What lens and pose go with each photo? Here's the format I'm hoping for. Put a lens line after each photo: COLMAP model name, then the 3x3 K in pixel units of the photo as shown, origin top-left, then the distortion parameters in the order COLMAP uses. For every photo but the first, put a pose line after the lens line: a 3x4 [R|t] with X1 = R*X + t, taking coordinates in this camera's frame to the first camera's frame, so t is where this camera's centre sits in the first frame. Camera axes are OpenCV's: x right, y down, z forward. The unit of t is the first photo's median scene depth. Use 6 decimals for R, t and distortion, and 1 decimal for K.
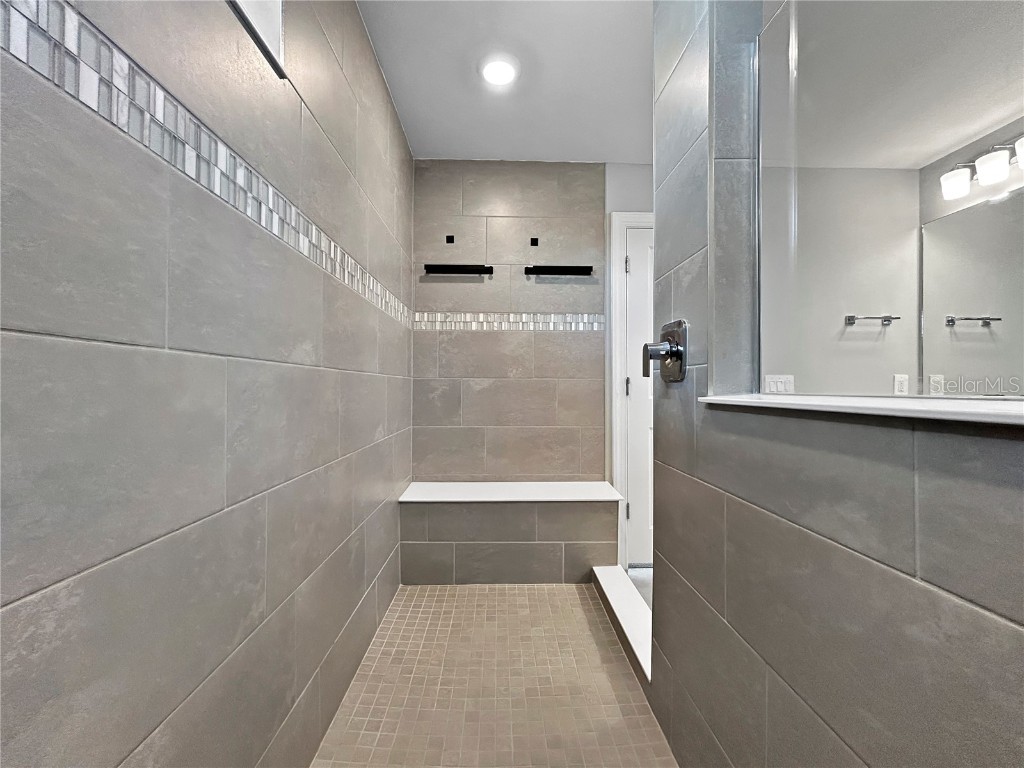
lens RADIAL K [[419.2, 0, 510.1], [0, 419.2, 384.2], [0, 0, 1]] dist [-0.002282, 0.001028]
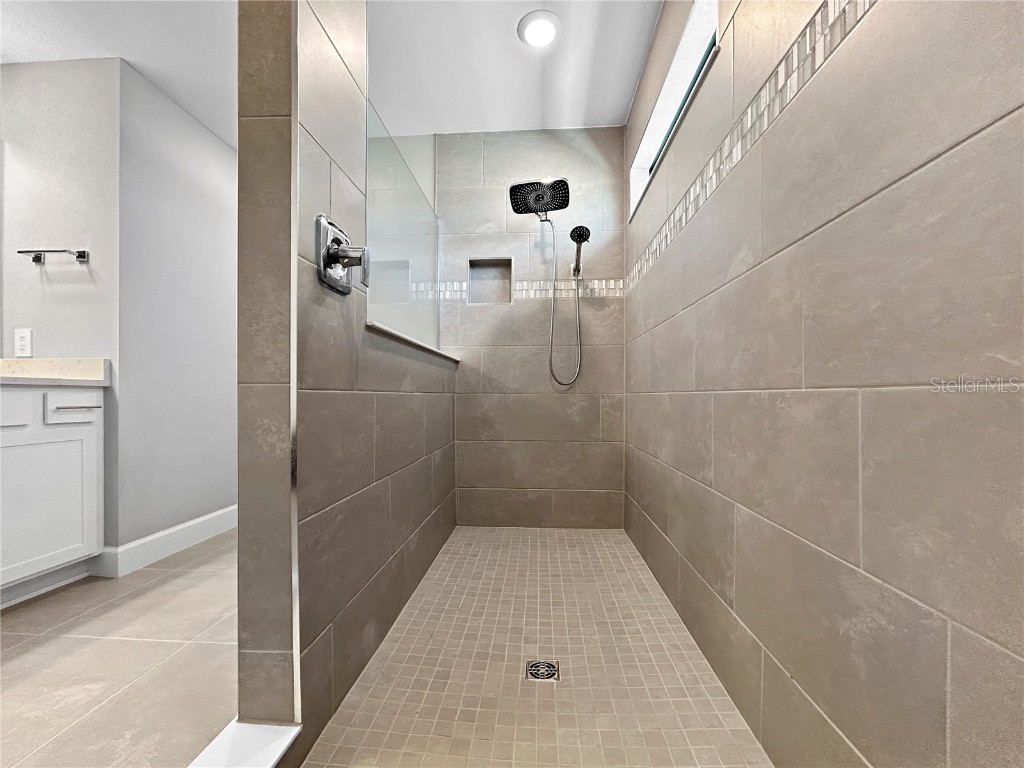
lens RADIAL K [[419.2, 0, 515.6], [0, 419.2, 402.3], [0, 0, 1]] dist [-0.002282, 0.001028]
pose [[0.995297, -0.006456, -0.096655, 2.047897], [0.007222, 0.999945, 0.007576, 0.116490], [0.096601, -0.008239, 0.995289, 0.335319]]
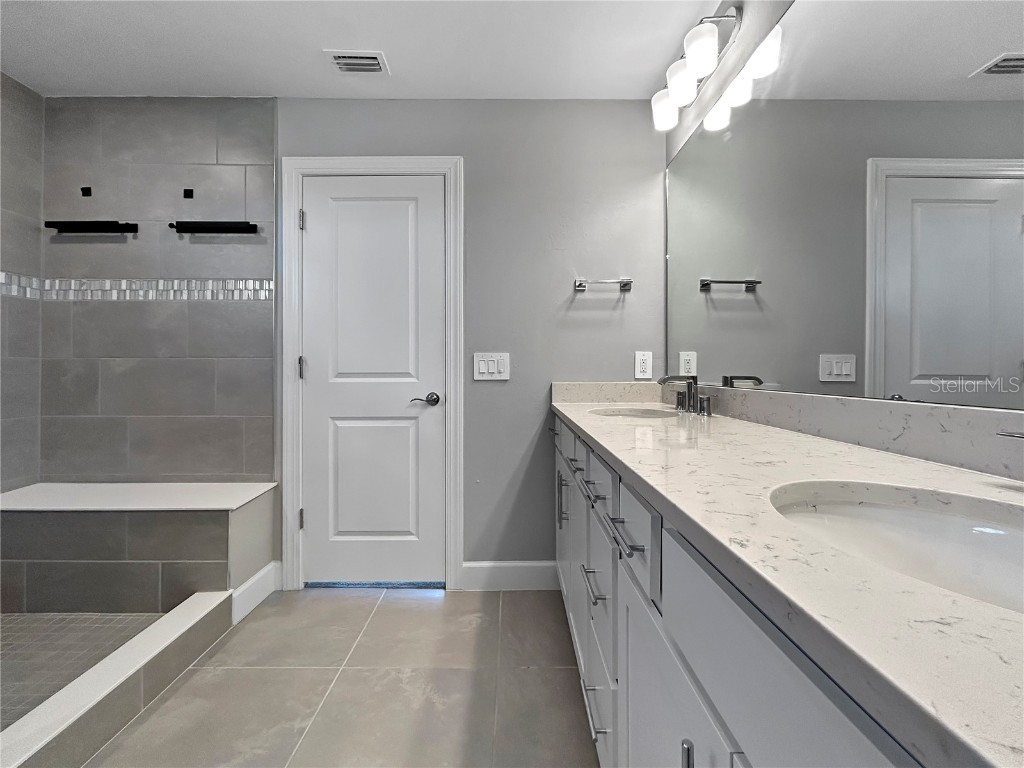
lens RADIAL K [[419.2, 0, 515.8], [0, 419.2, 365.5], [0, 0, 1]] dist [-0.002282, 0.001028]
pose [[0.999707, -0.003040, -0.024024, 0.726043], [0.002878, 0.999973, -0.006780, 0.008864], [0.024044, 0.006709, 0.999688, 0.187640]]
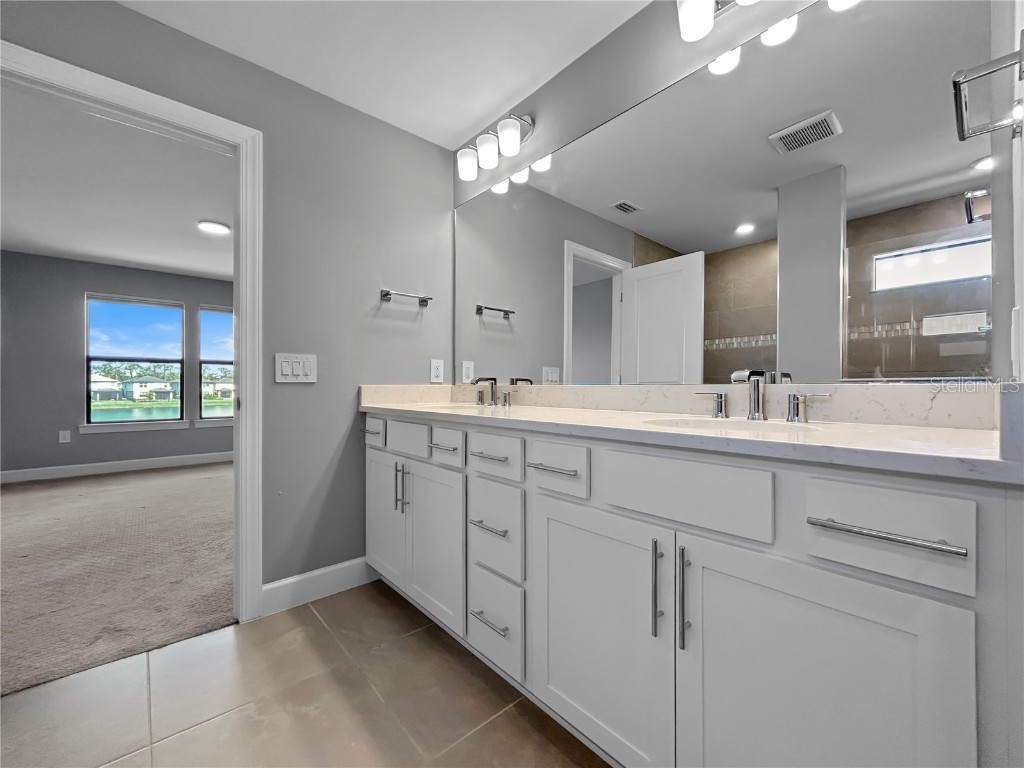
lens RADIAL K [[419.2, 0, 507.1], [0, 419.2, 381.8], [0, 0, 1]] dist [-0.002282, 0.001028]
pose [[0.770493, 0.005999, 0.637420, 0.461651], [-0.000938, 0.999965, -0.008278, 0.036343], [-0.637448, 0.005780, 0.770472, 0.167604]]
